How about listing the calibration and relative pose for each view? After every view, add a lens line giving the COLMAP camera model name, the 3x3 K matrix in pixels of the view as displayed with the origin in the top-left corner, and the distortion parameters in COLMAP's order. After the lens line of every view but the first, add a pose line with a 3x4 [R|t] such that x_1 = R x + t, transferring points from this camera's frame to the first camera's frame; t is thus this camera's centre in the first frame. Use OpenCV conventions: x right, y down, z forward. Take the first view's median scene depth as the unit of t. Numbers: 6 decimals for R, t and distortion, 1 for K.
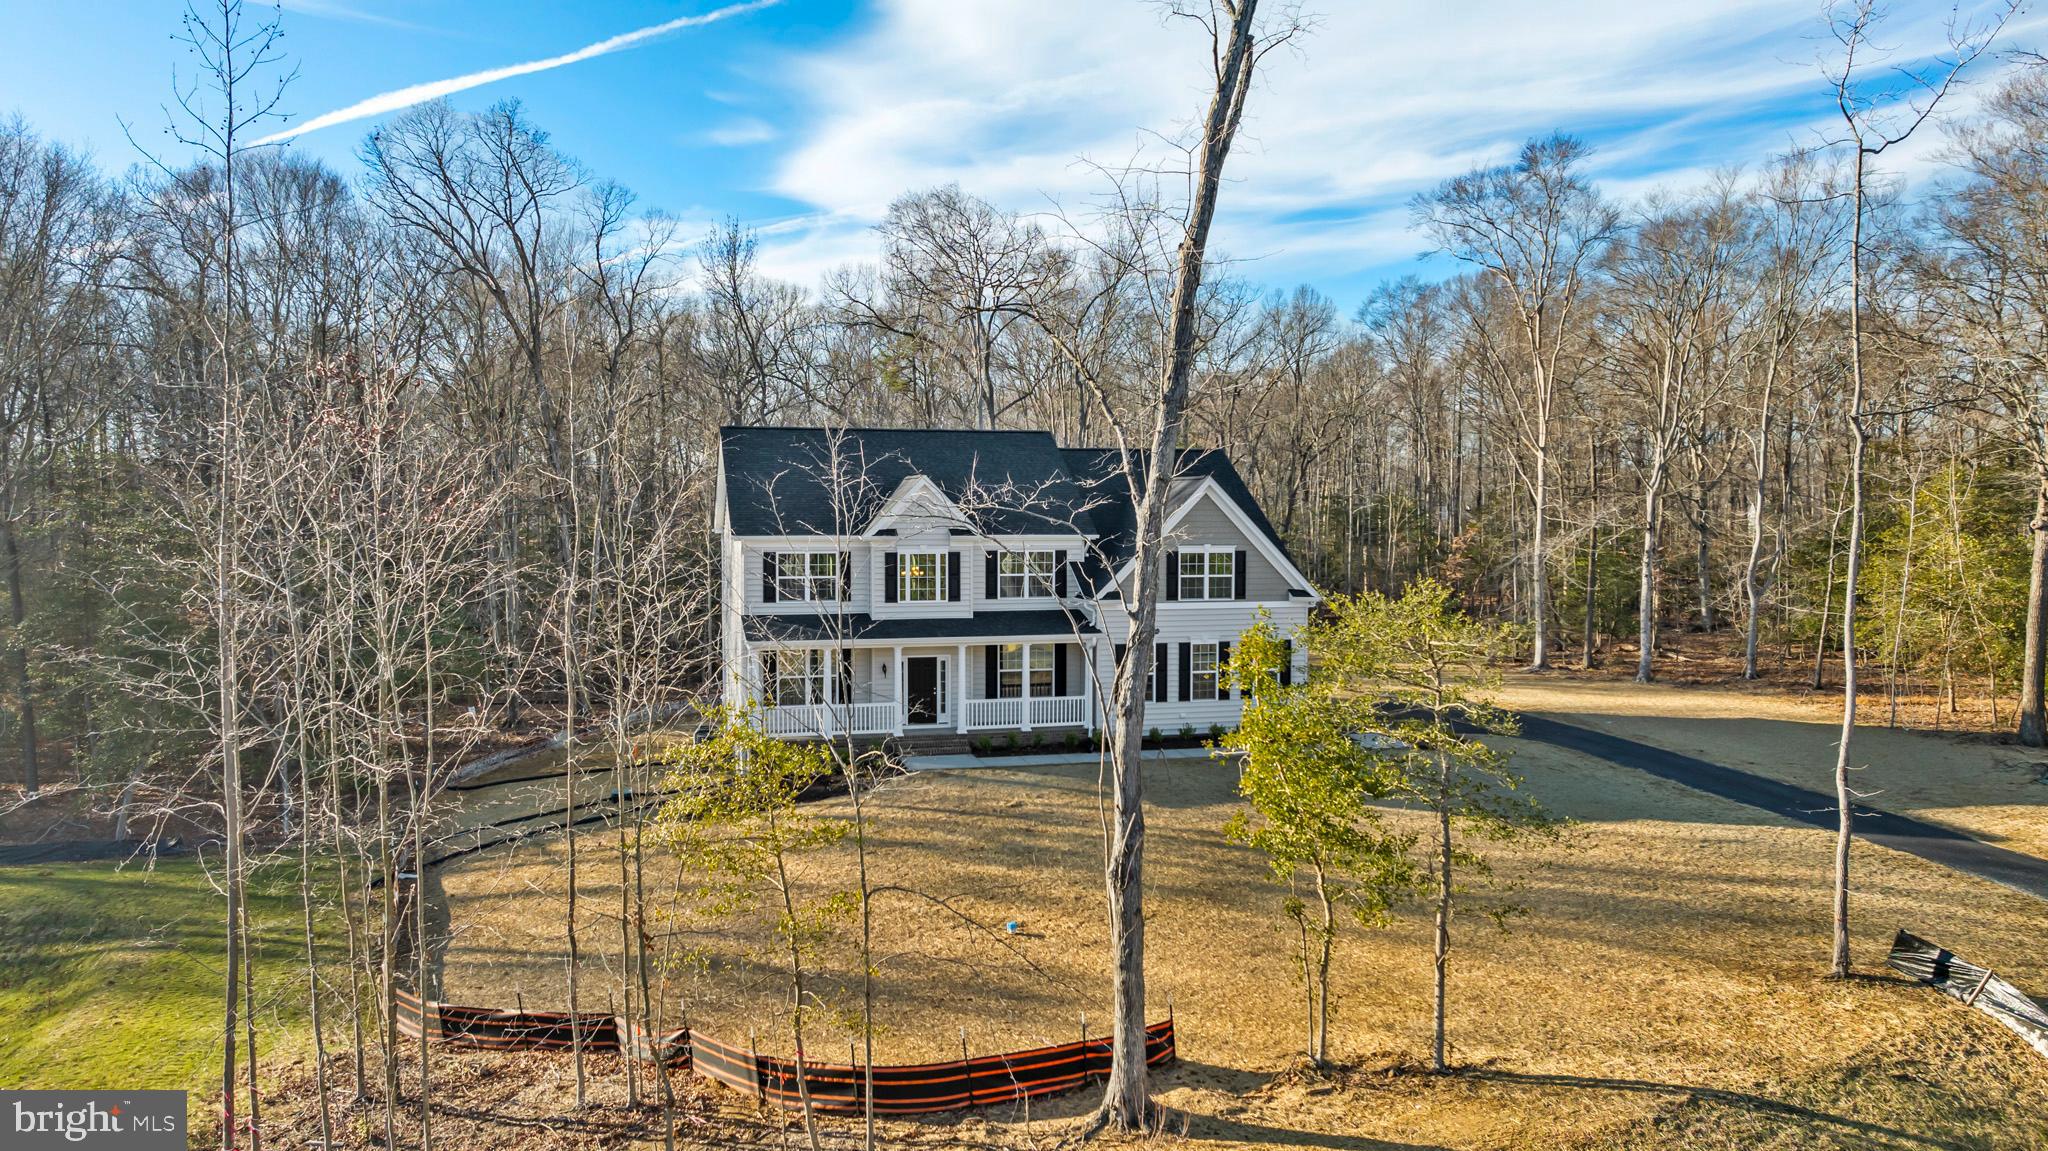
lens RADIAL K [[1453.2, 0, 1022.8], [0, 1453.2, 568.2], [0, 0, 1]] dist [-0.023057, 0.001365]
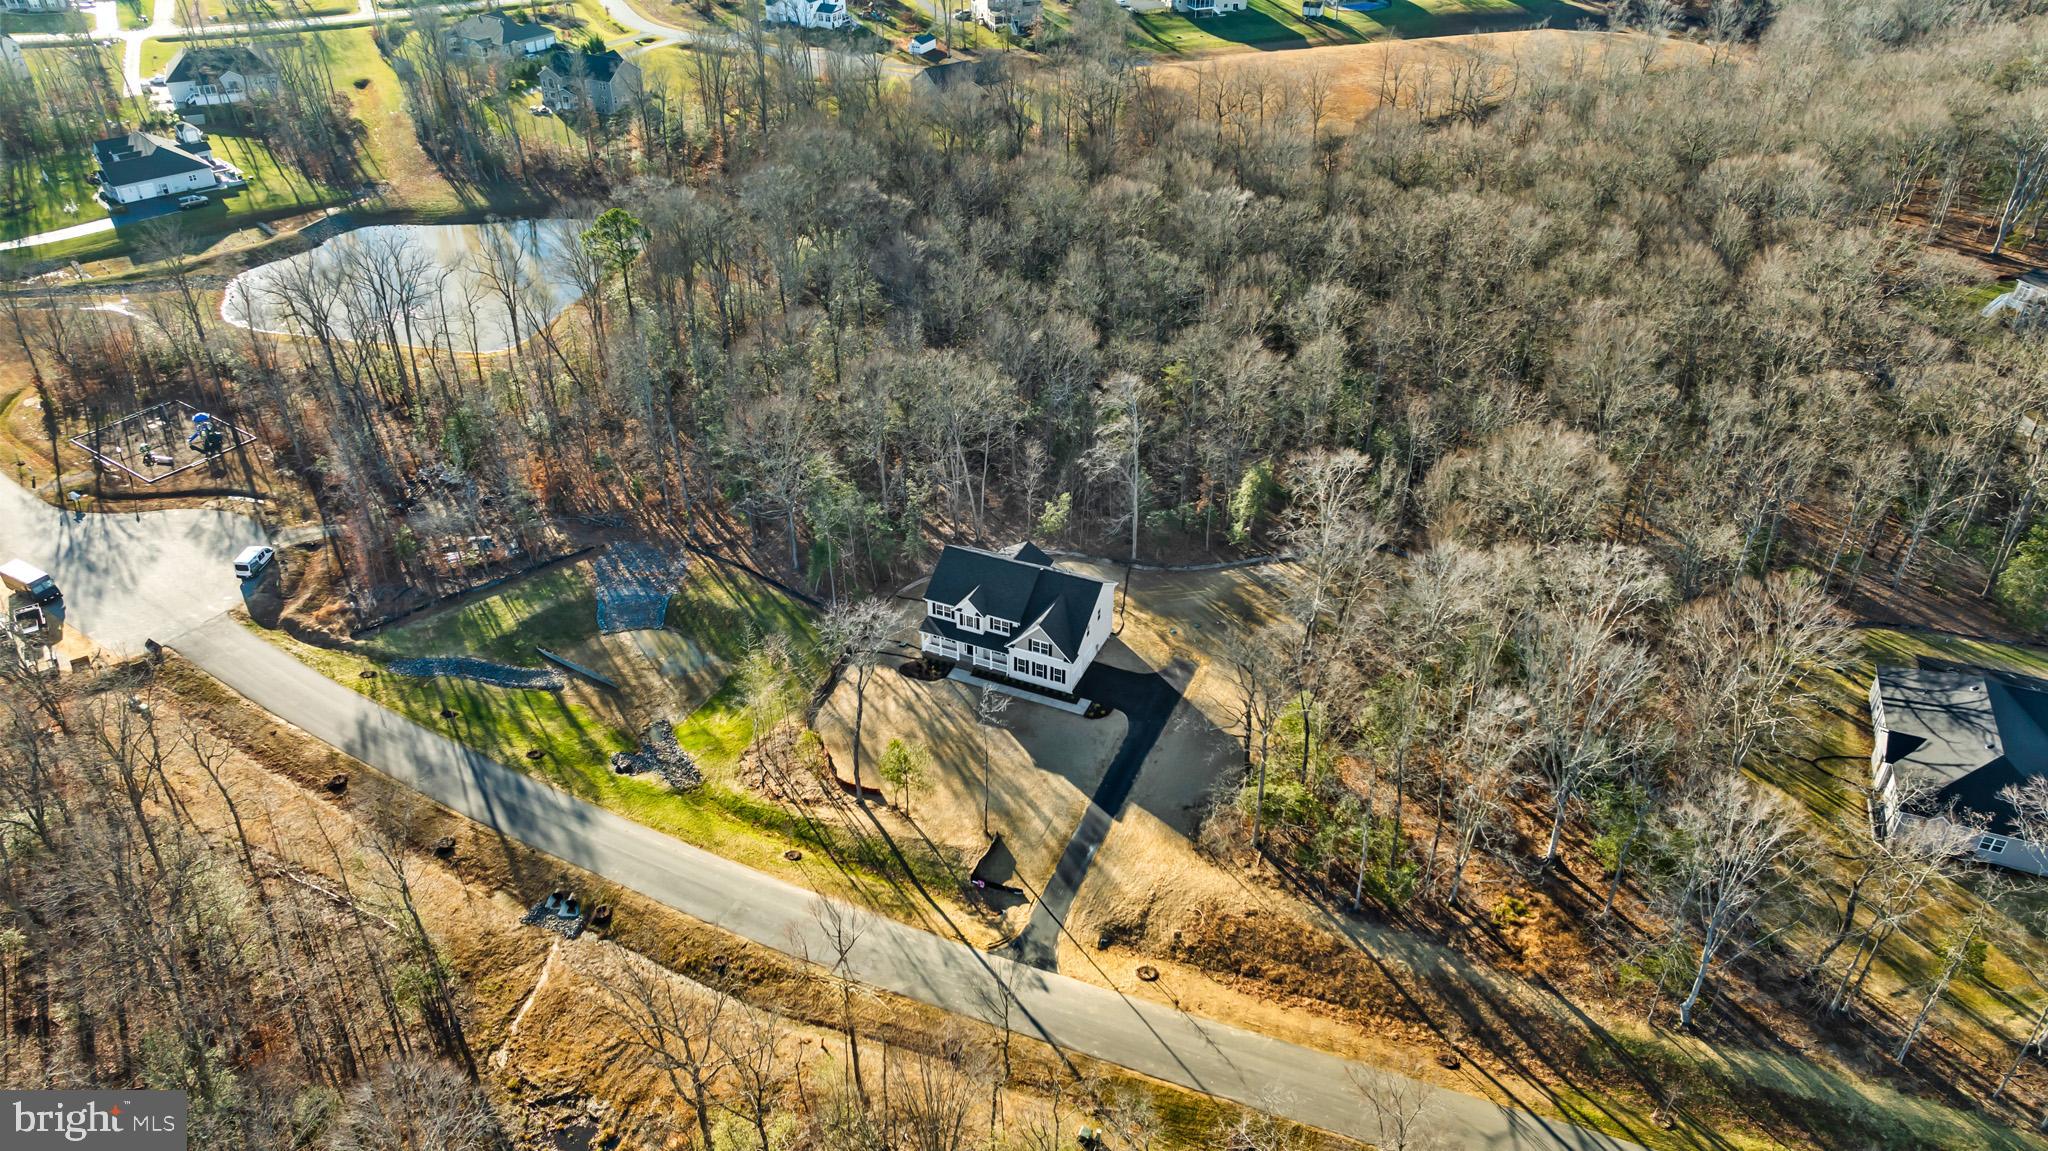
lens RADIAL K [[1453.2, 0, 1022.8], [0, 1453.2, 568.2], [0, 0, 1]] dist [-0.023057, 0.001365]
pose [[0.786363, 0.345566, -0.512072, 1.779886], [-0.034169, 0.851972, 0.522472, -1.936244], [0.616820, -0.393355, 0.681766, -1.262688]]
